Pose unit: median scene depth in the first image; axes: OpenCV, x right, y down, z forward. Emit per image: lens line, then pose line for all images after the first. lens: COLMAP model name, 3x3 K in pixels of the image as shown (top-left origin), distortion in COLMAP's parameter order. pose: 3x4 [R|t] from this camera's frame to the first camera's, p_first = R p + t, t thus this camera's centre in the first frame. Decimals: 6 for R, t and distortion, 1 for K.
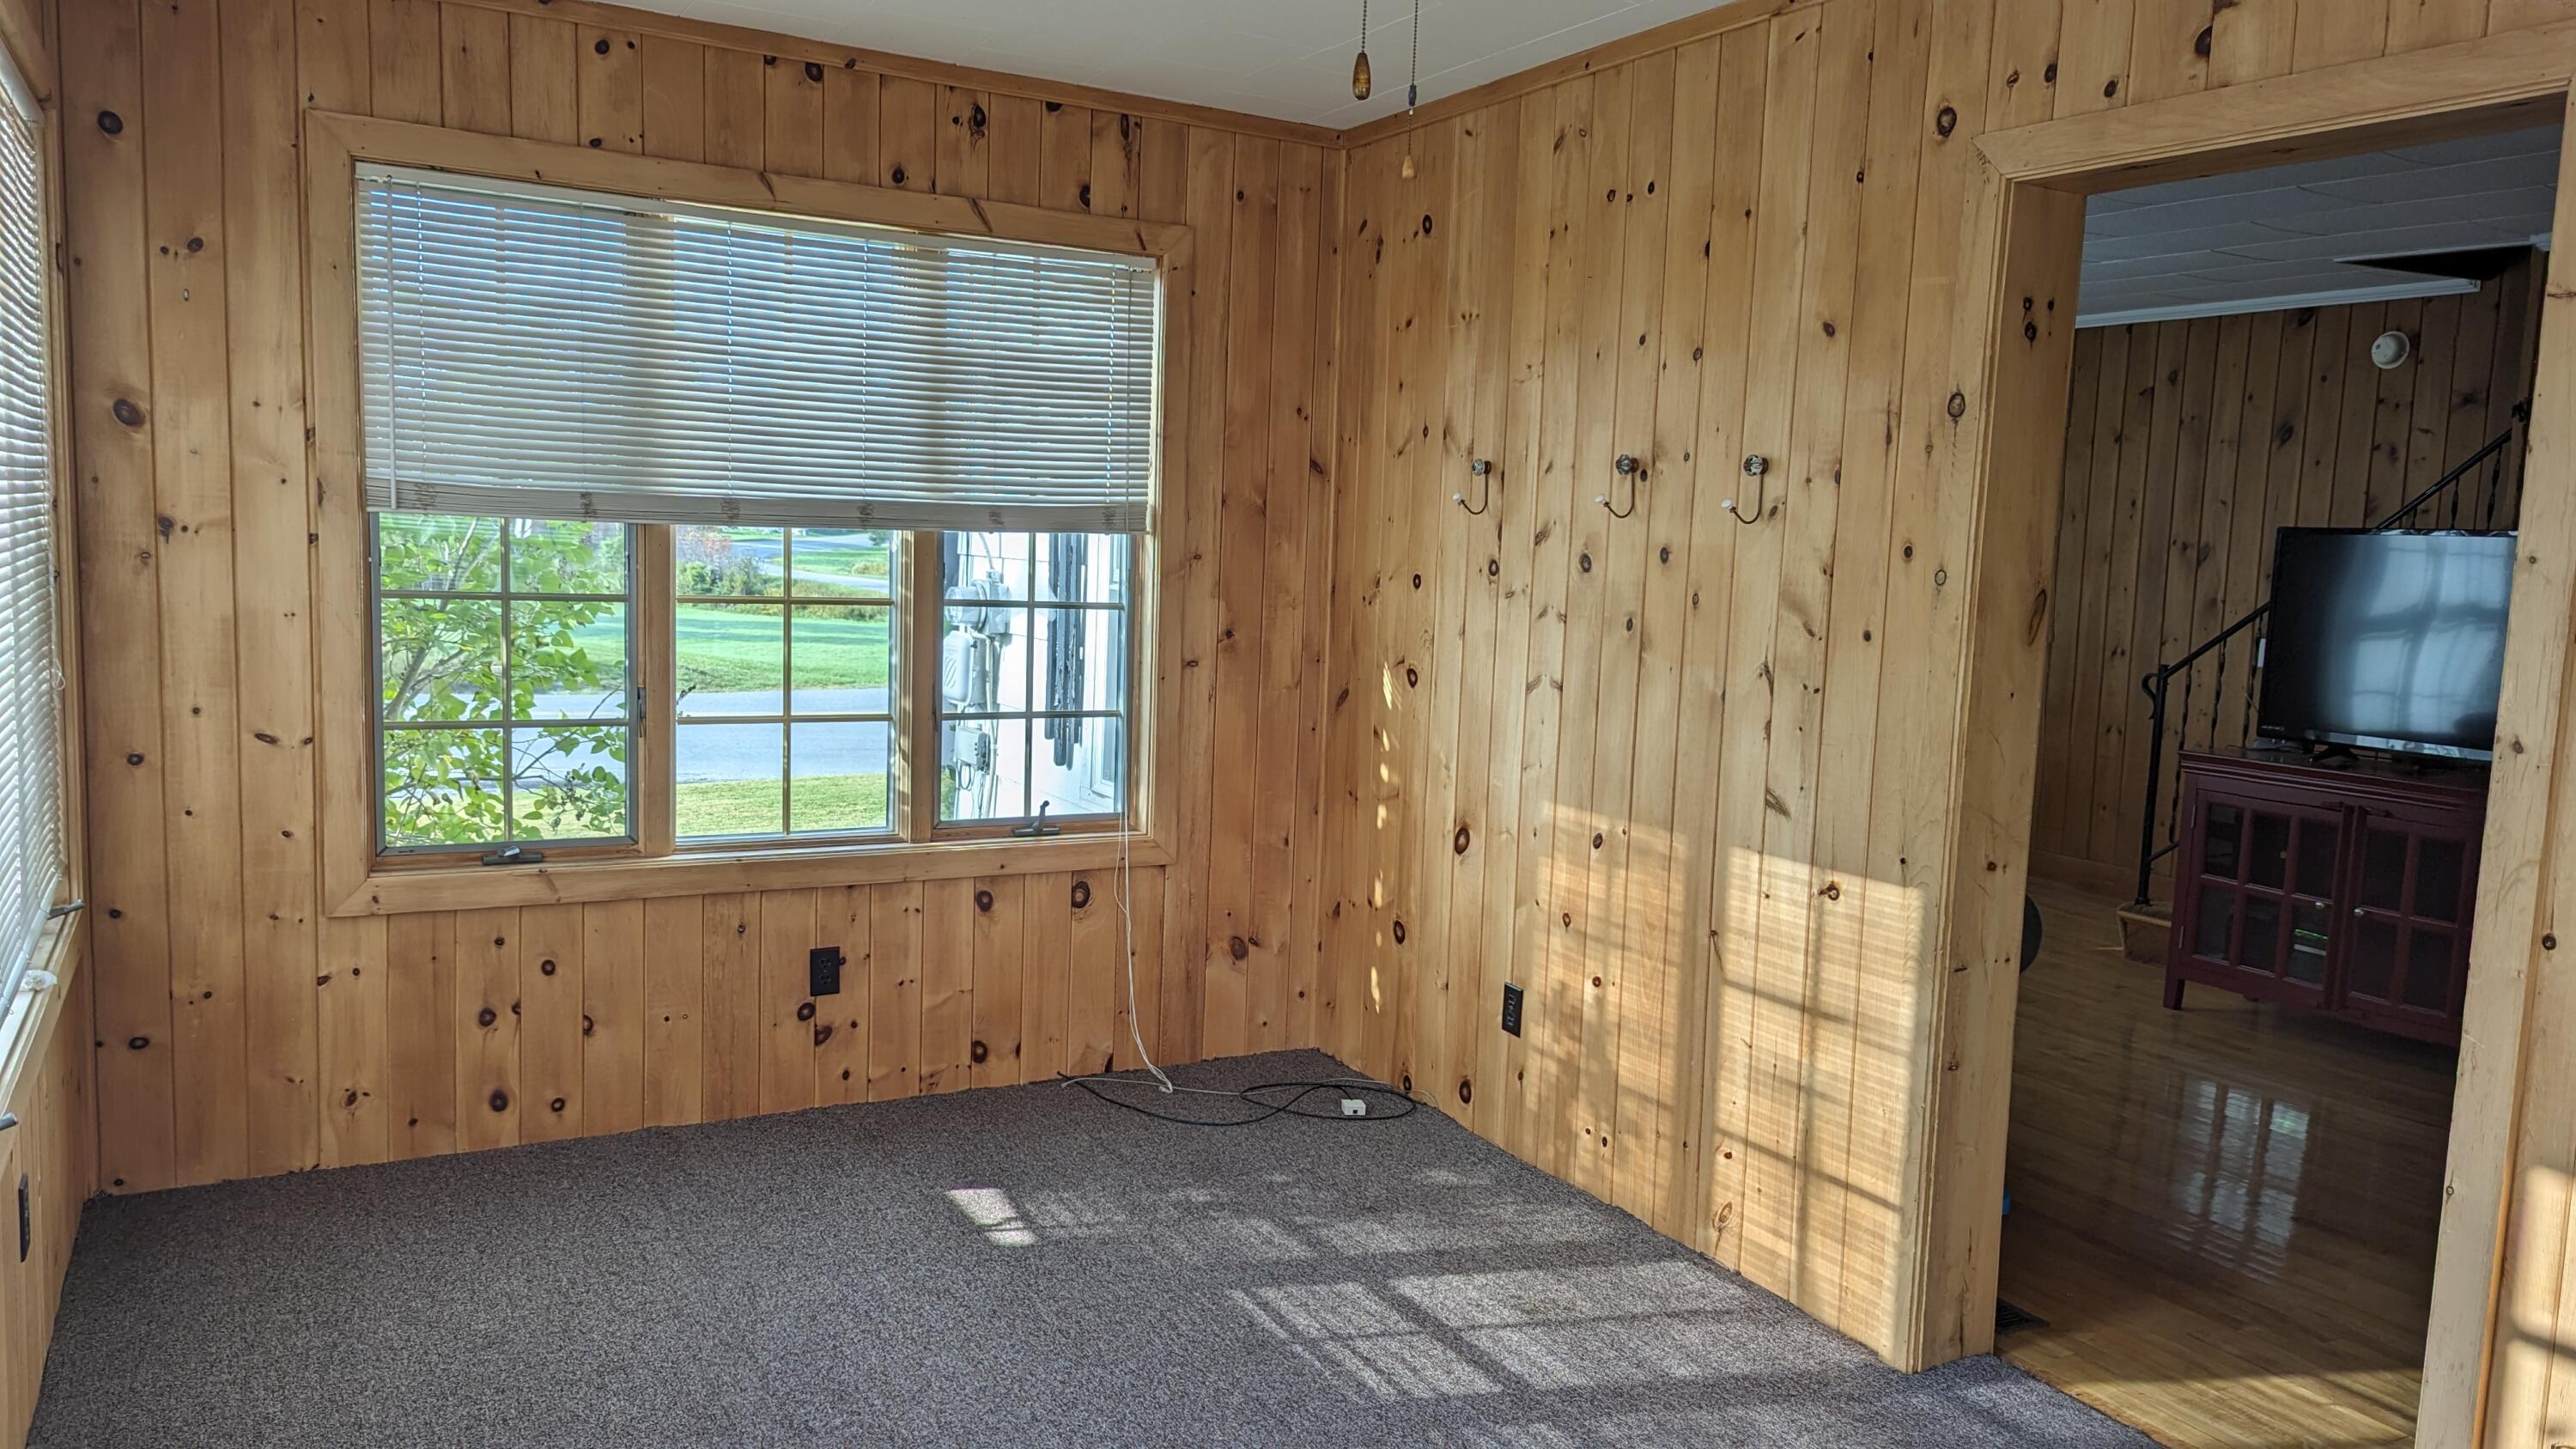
lens RADIAL K [[1879.9, 0, 1290.6], [0, 1879.9, 760.9], [0, 0, 1]] dist [0.109764, -0.109659]
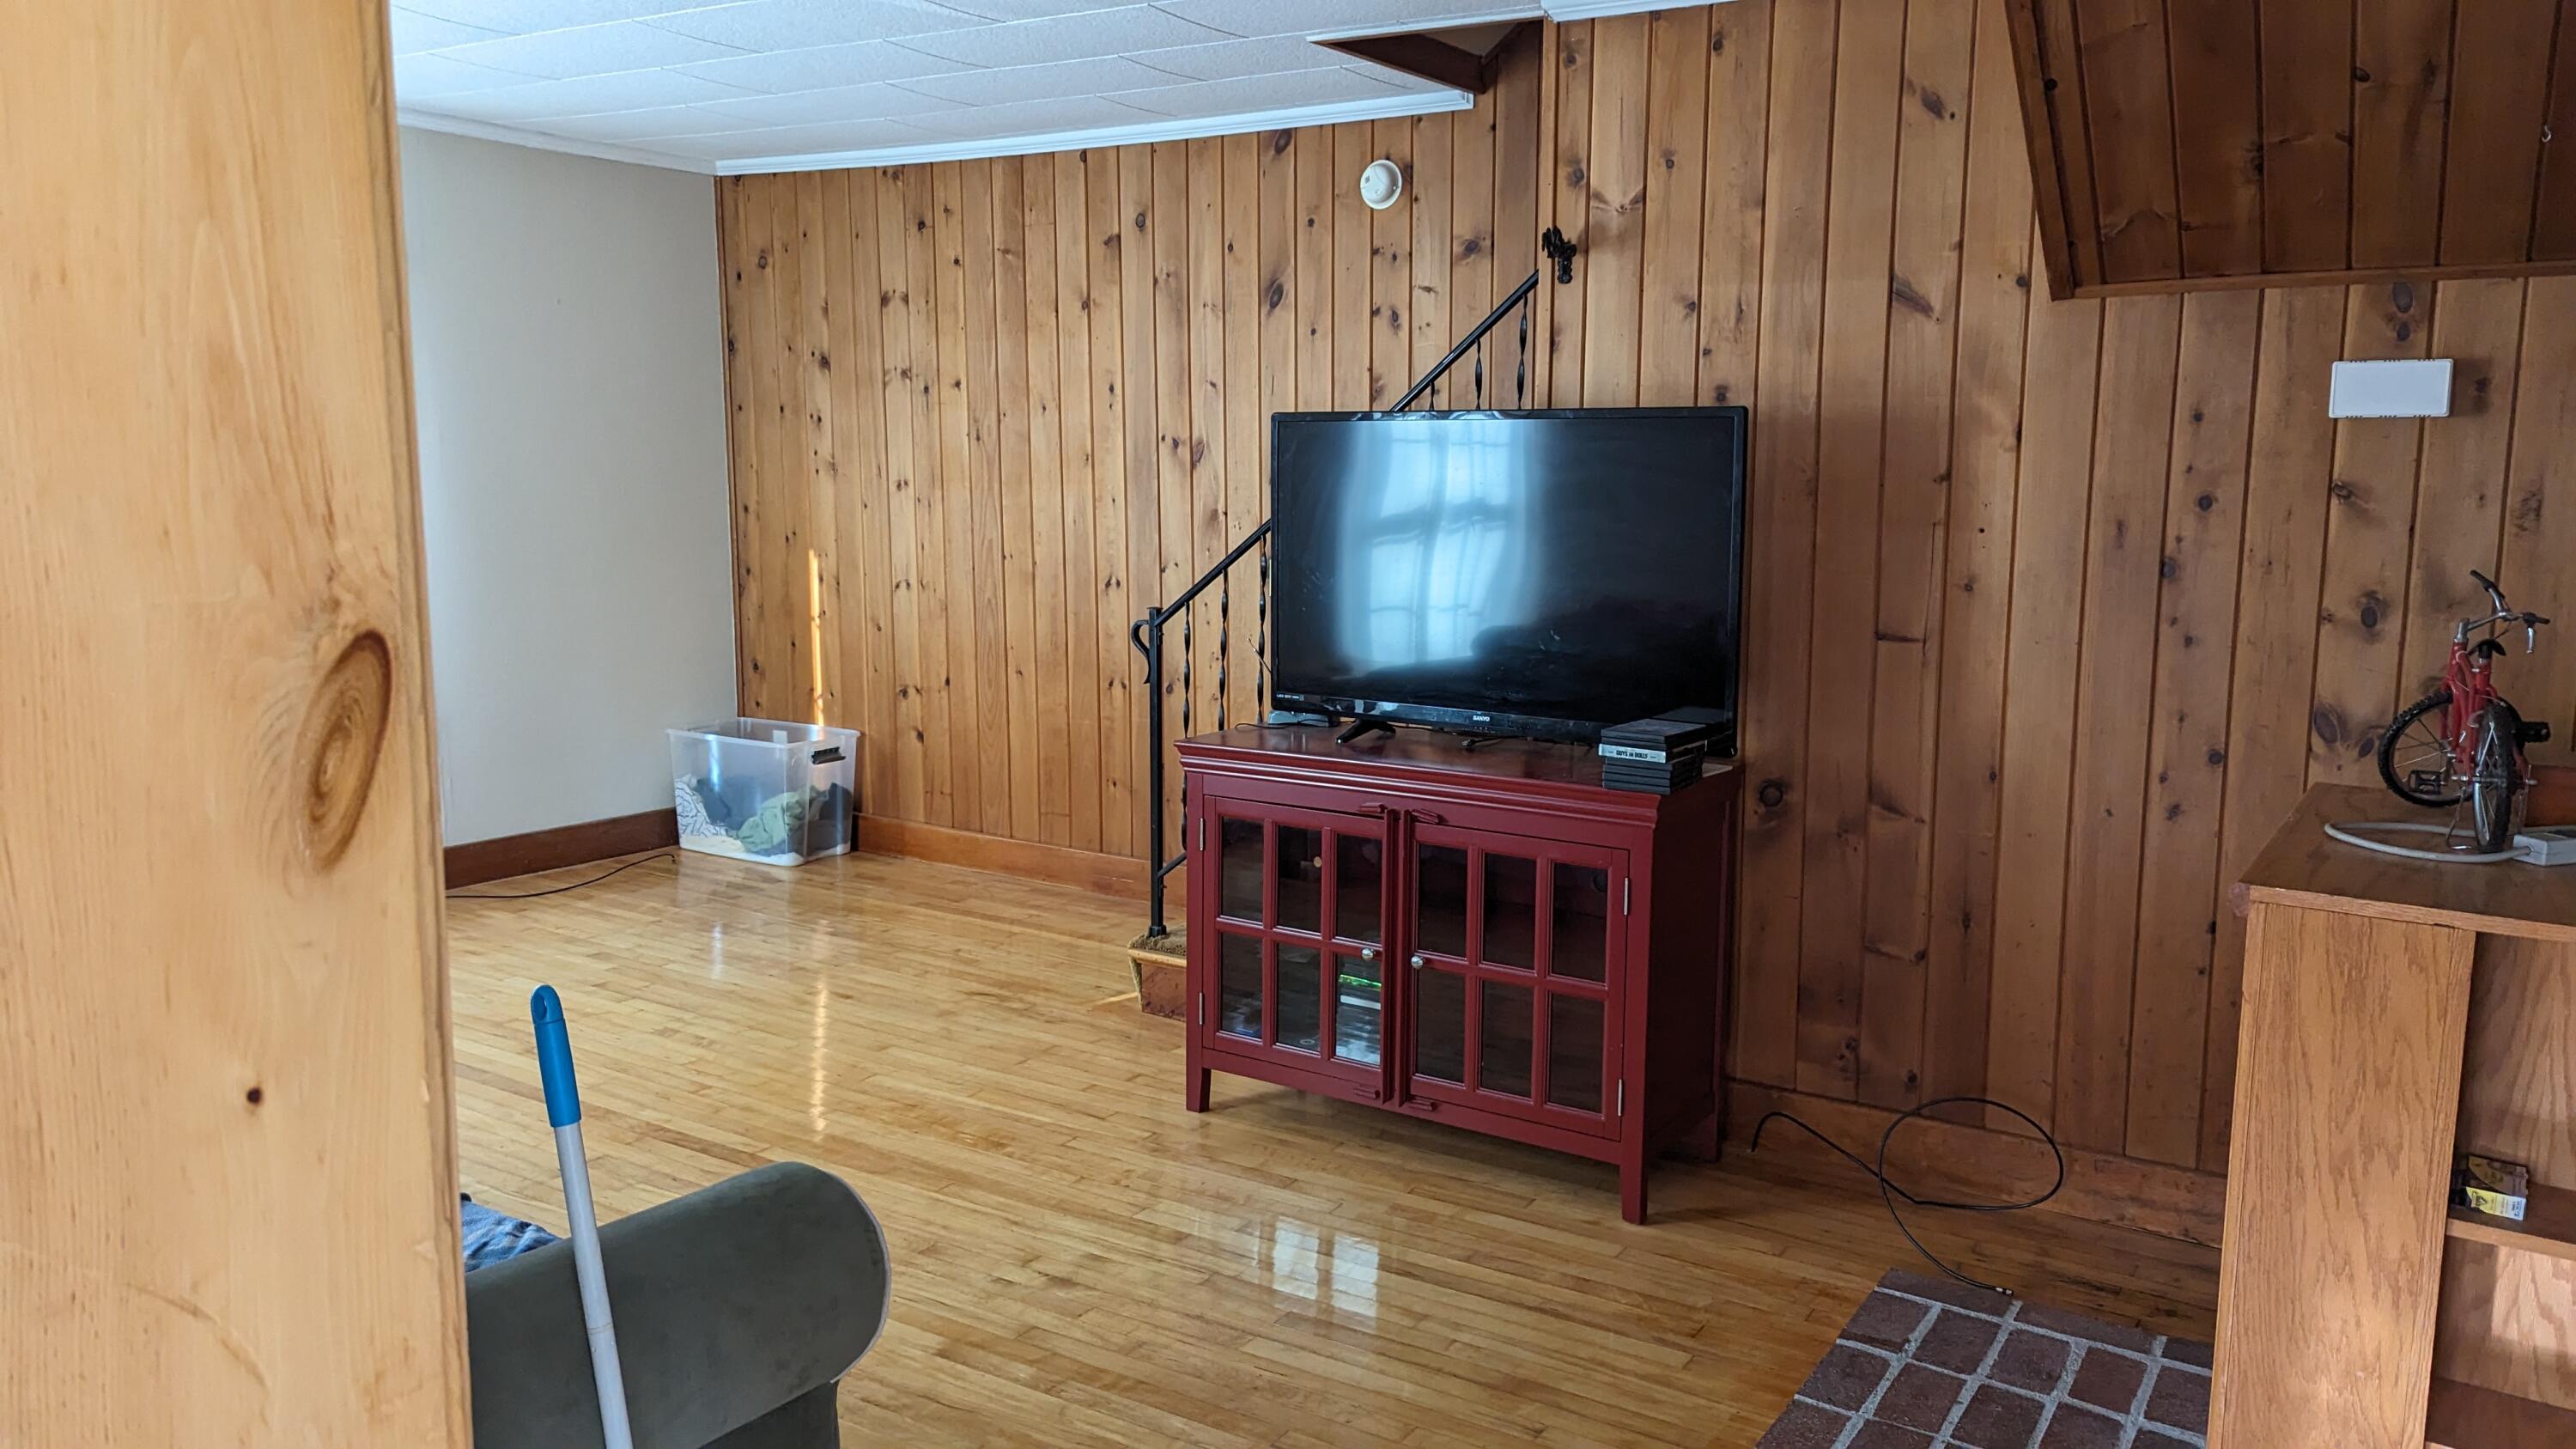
lens RADIAL K [[1879.9, 0, 1290.6], [0, 1879.9, 760.9], [0, 0, 1]] dist [0.109764, -0.109659]
pose [[0.889574, -0.104355, 0.444711, 0.172439], [0.082171, 0.994231, 0.068935, -0.036695], [-0.449339, -0.024780, 0.893018, 0.326112]]
